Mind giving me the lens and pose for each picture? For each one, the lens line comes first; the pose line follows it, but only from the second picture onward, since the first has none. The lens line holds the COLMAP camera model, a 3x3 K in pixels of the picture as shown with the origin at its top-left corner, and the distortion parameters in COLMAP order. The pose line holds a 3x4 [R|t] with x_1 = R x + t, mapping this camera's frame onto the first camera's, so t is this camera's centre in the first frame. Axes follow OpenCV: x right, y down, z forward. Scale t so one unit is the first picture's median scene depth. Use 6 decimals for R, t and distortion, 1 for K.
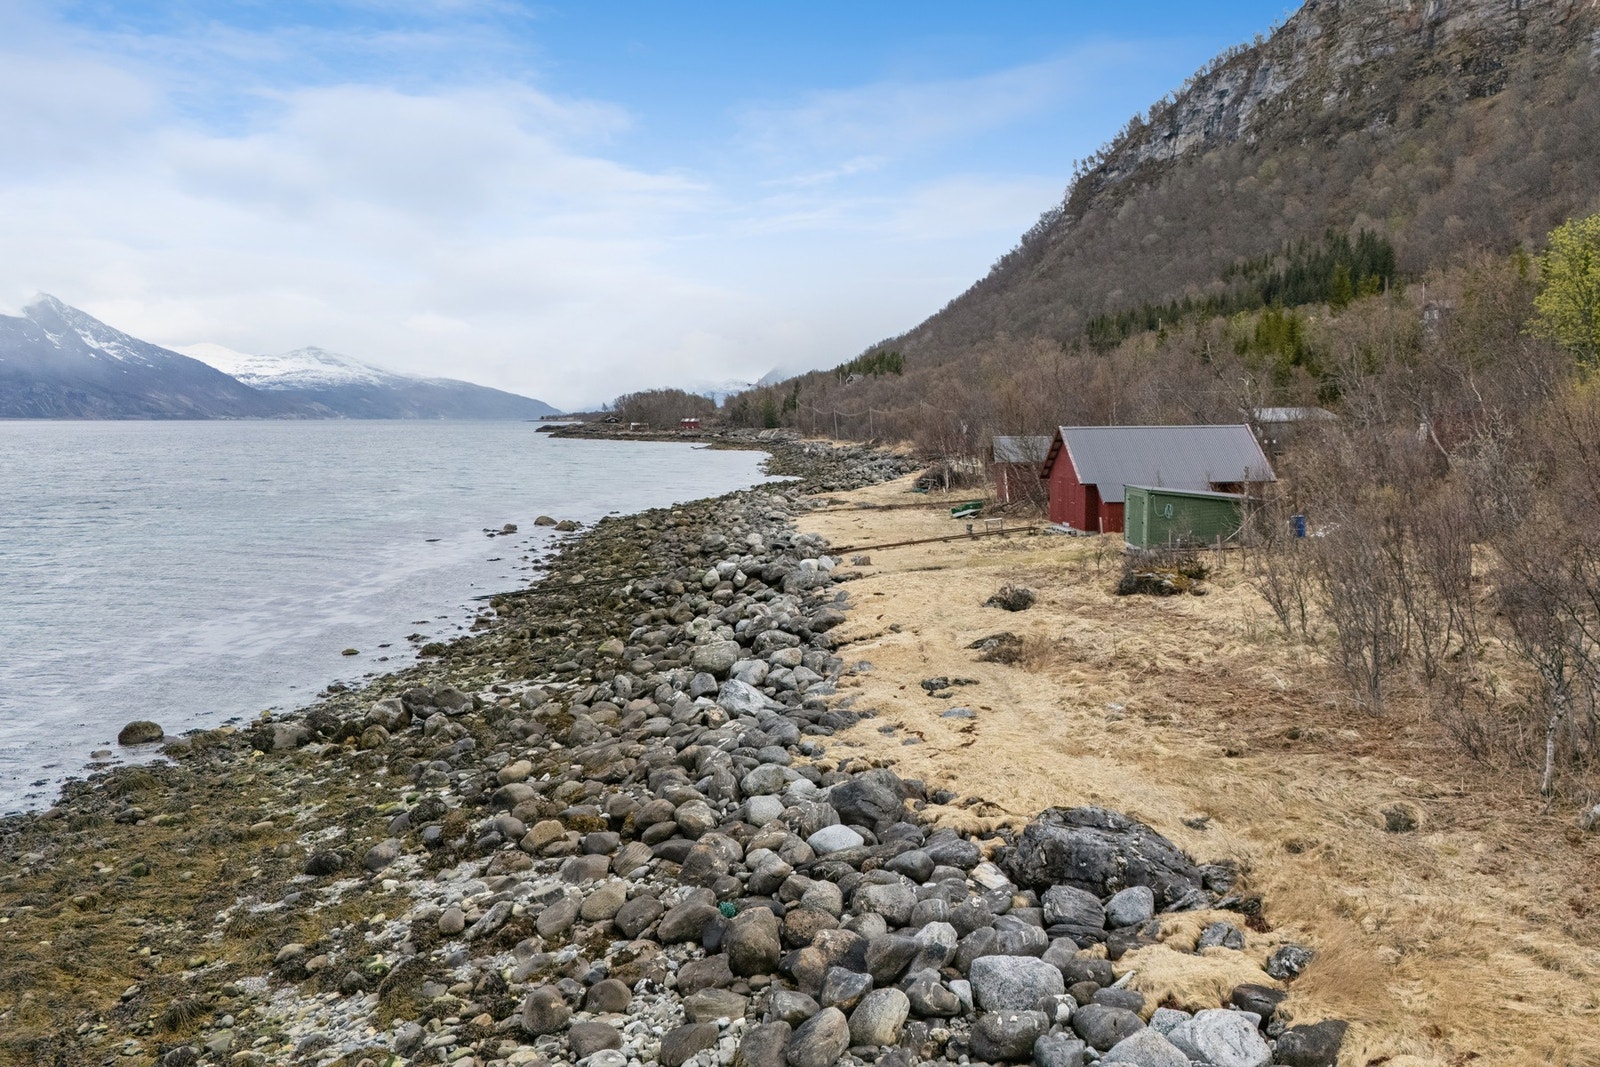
lens RADIAL K [[1392.6, 0, 798.2], [0, 1392.6, 541.8], [0, 0, 1]] dist [0.039903, -0.017859]
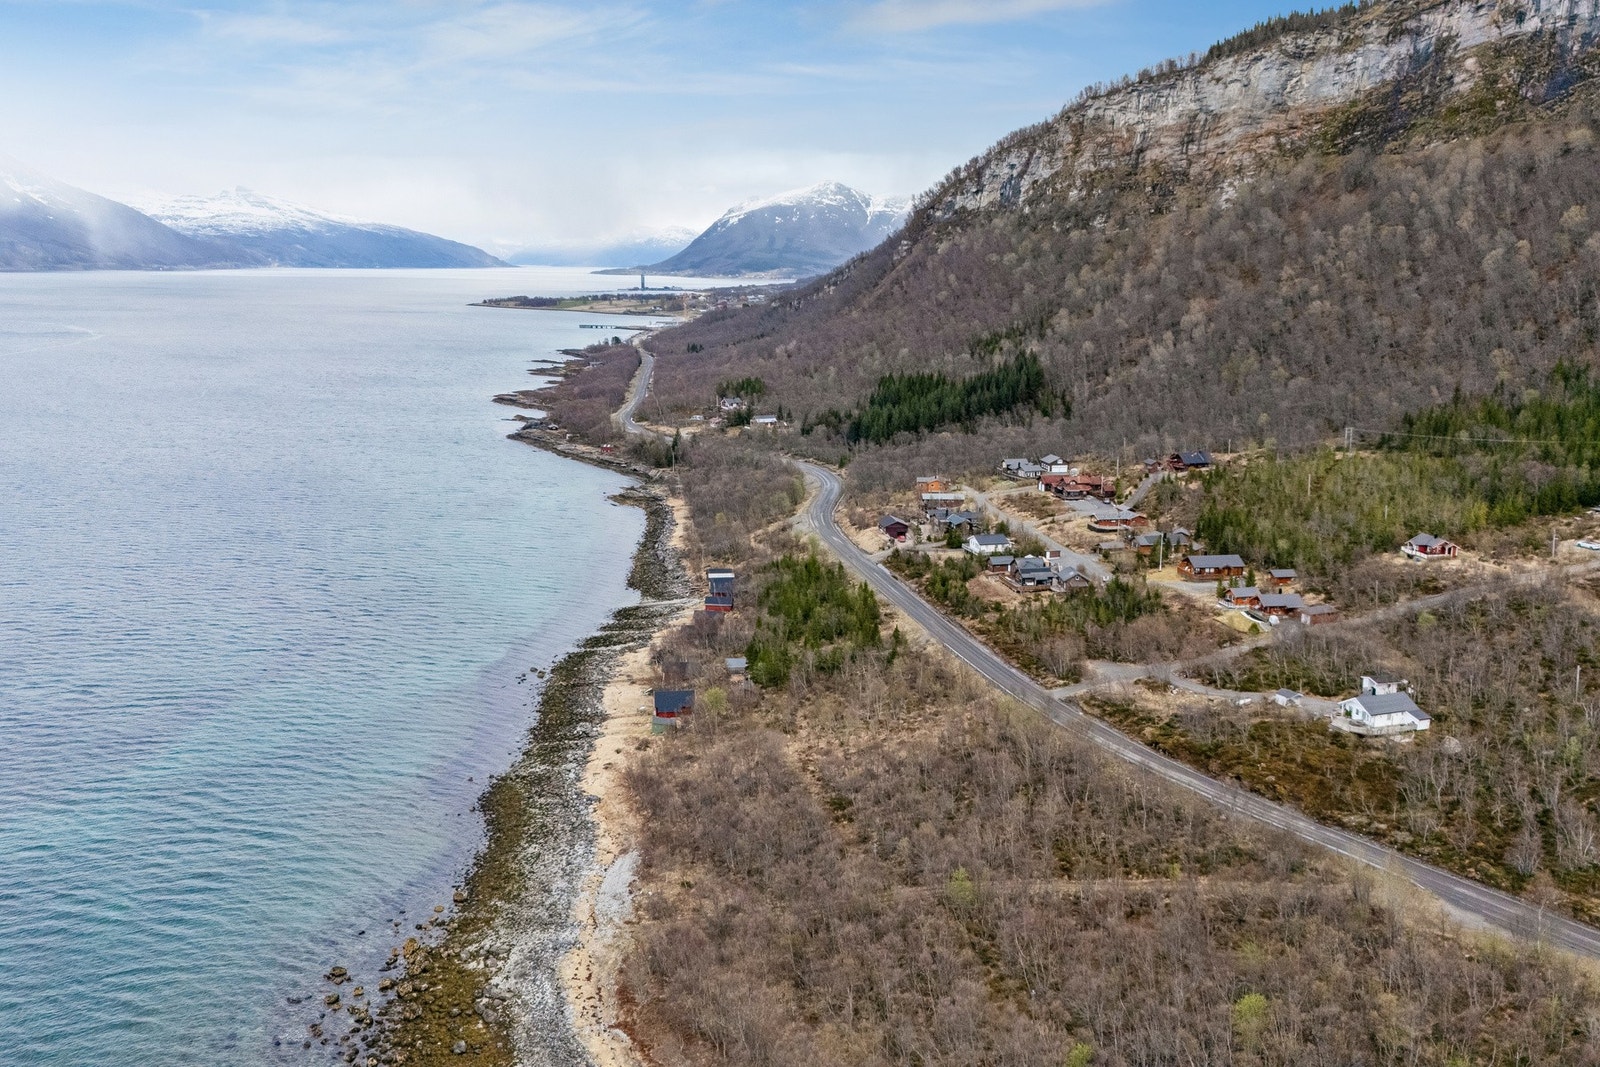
lens RADIAL K [[1392.6, 0, 795.8], [0, 1392.6, 532.3], [0, 0, 1]] dist [0.039903, -0.017859]
pose [[0.999192, 0.006254, 0.039693, 0.048711], [-0.010235, 0.994844, 0.100895, -0.111053], [-0.038858, -0.101219, 0.994105, -0.365188]]
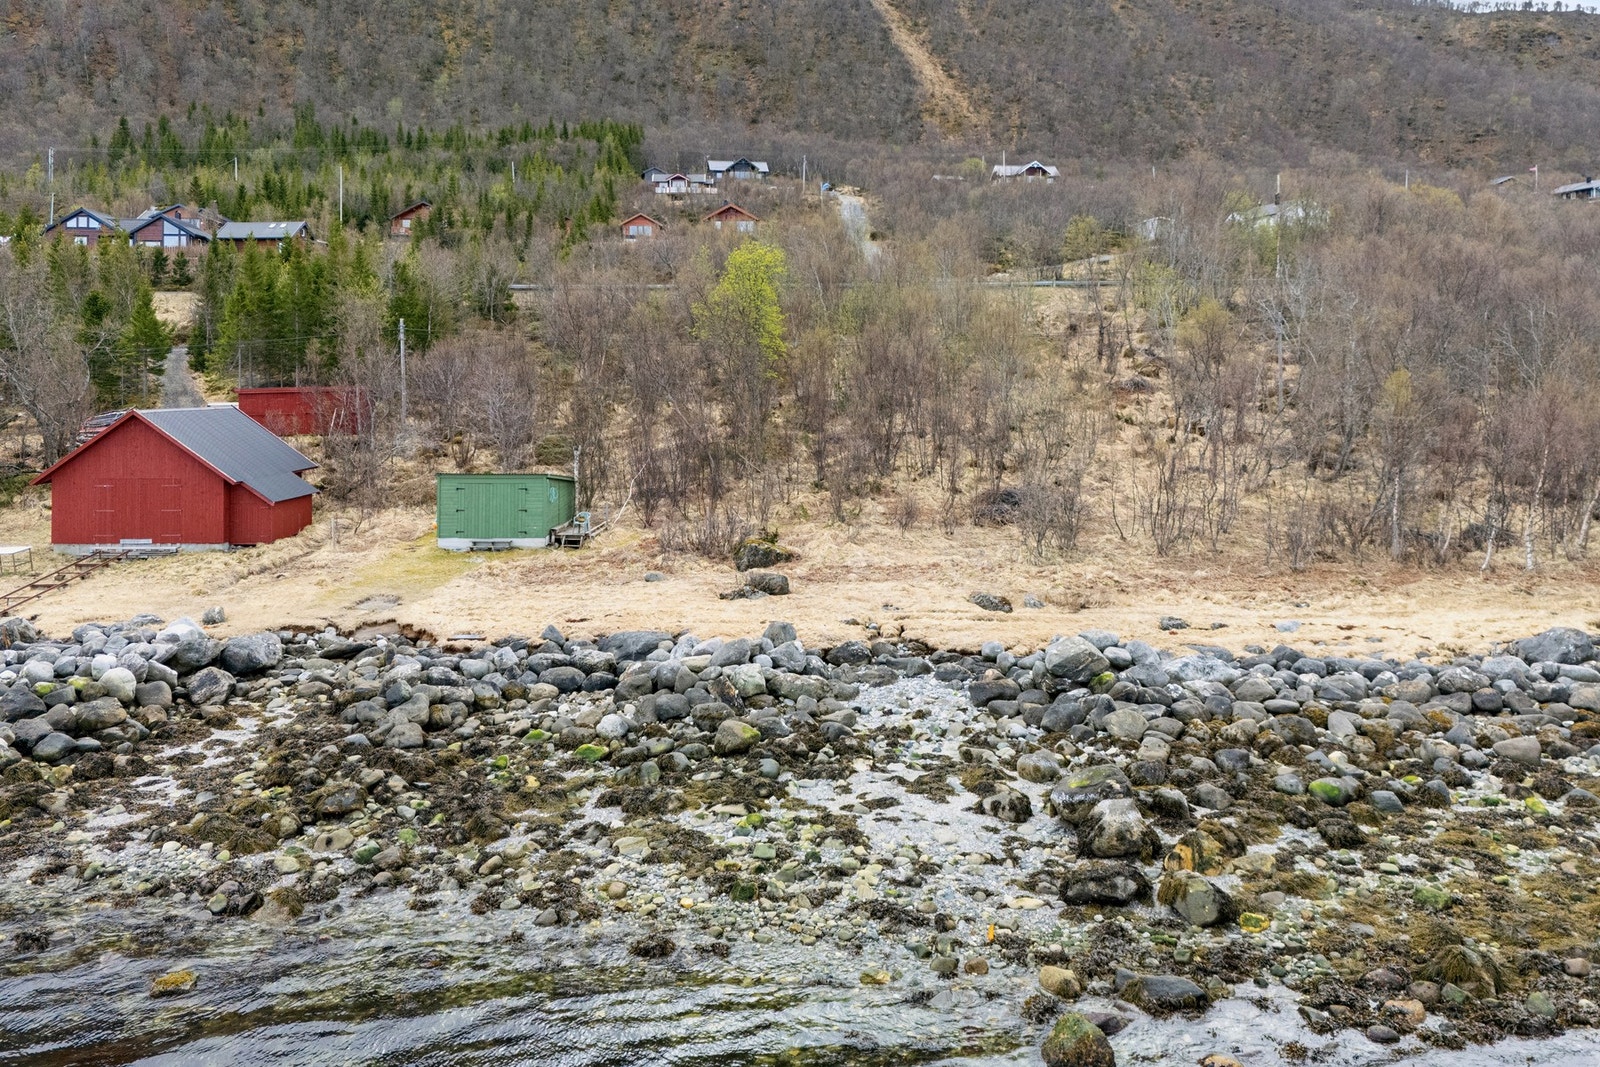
lens RADIAL K [[1392.6, 0, 807.7], [0, 1392.6, 530.4], [0, 0, 1]] dist [0.039903, -0.017859]
pose [[0.064212, -0.097313, 0.993180, -0.054863], [0.092134, 0.991562, 0.091197, -0.005705], [-0.993674, 0.085649, 0.072636, 0.061494]]
